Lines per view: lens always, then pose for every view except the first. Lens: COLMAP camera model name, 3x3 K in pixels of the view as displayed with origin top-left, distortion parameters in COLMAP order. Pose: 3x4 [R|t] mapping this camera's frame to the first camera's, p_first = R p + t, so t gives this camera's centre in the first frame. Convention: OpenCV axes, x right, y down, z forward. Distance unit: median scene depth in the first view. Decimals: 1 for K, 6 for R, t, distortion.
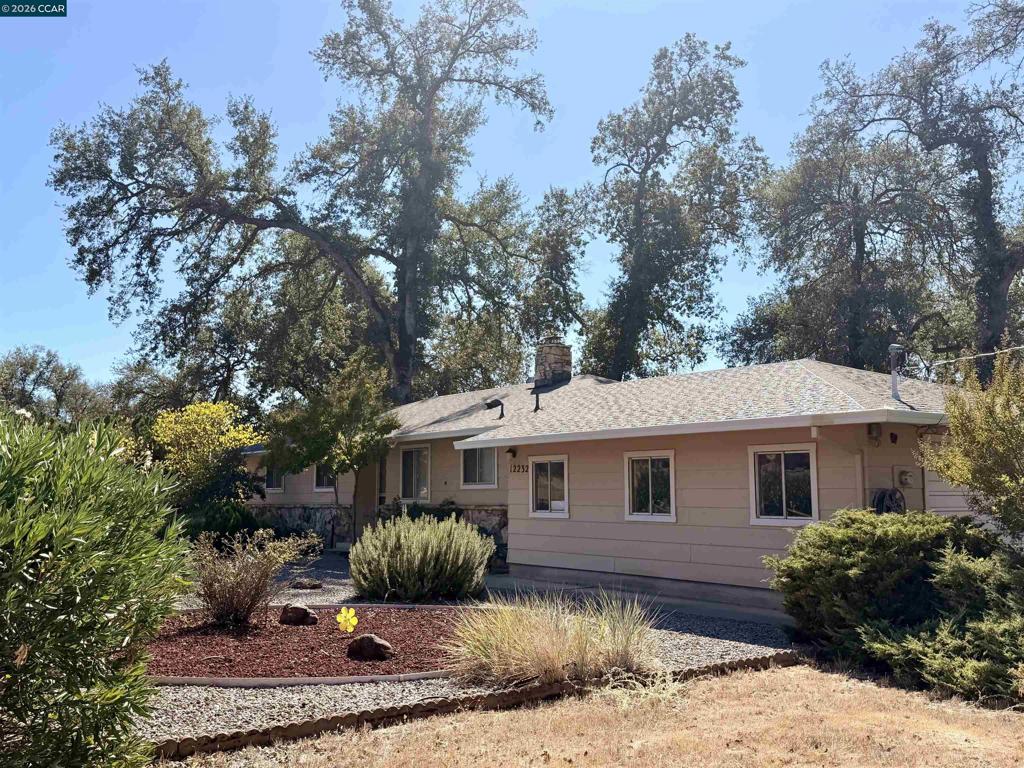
lens RADIAL K [[1006.6, 0, 512.0], [0, 1006.6, 384.0], [0, 0, 1]] dist [0.128698, -0.393235]
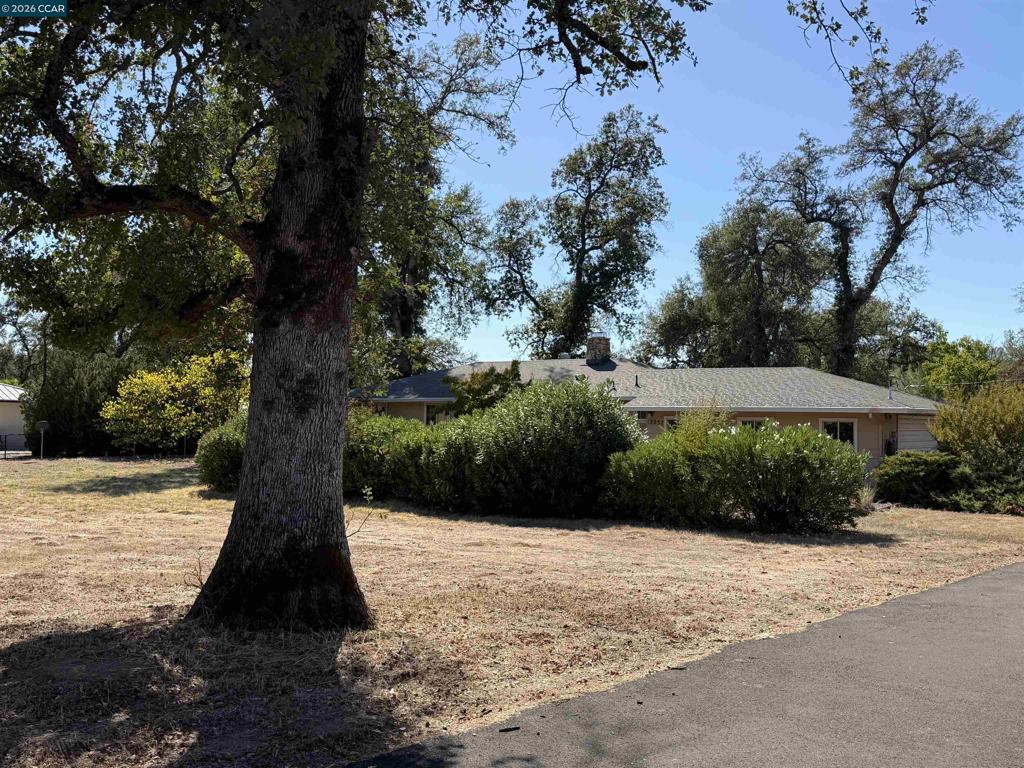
lens RADIAL K [[1006.6, 0, 512.0], [0, 1006.6, 384.0], [0, 0, 1]] dist [0.128698, -0.393235]
pose [[0.952671, 0.024105, 0.303047, -0.410354], [-0.047685, 0.996361, 0.070650, -0.051717], [-0.300241, -0.081757, 0.950353, -0.329390]]
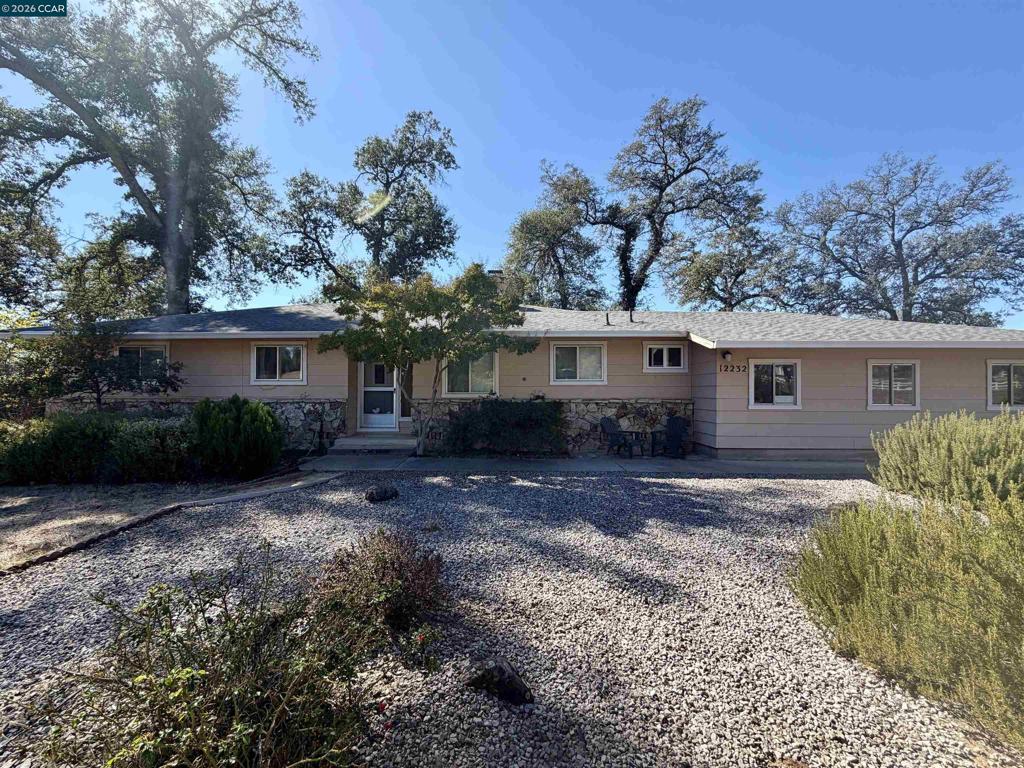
lens RADIAL K [[409.2, 0, 512.0], [0, 409.2, 384.0], [0, 0, 1]] dist [-0.000253, -0.000048]
pose [[0.596392, 0.017604, 0.802500, -0.273627], [-0.092721, 0.994578, 0.047089, 0.052574], [-0.797320, -0.102492, 0.594790, 0.468053]]
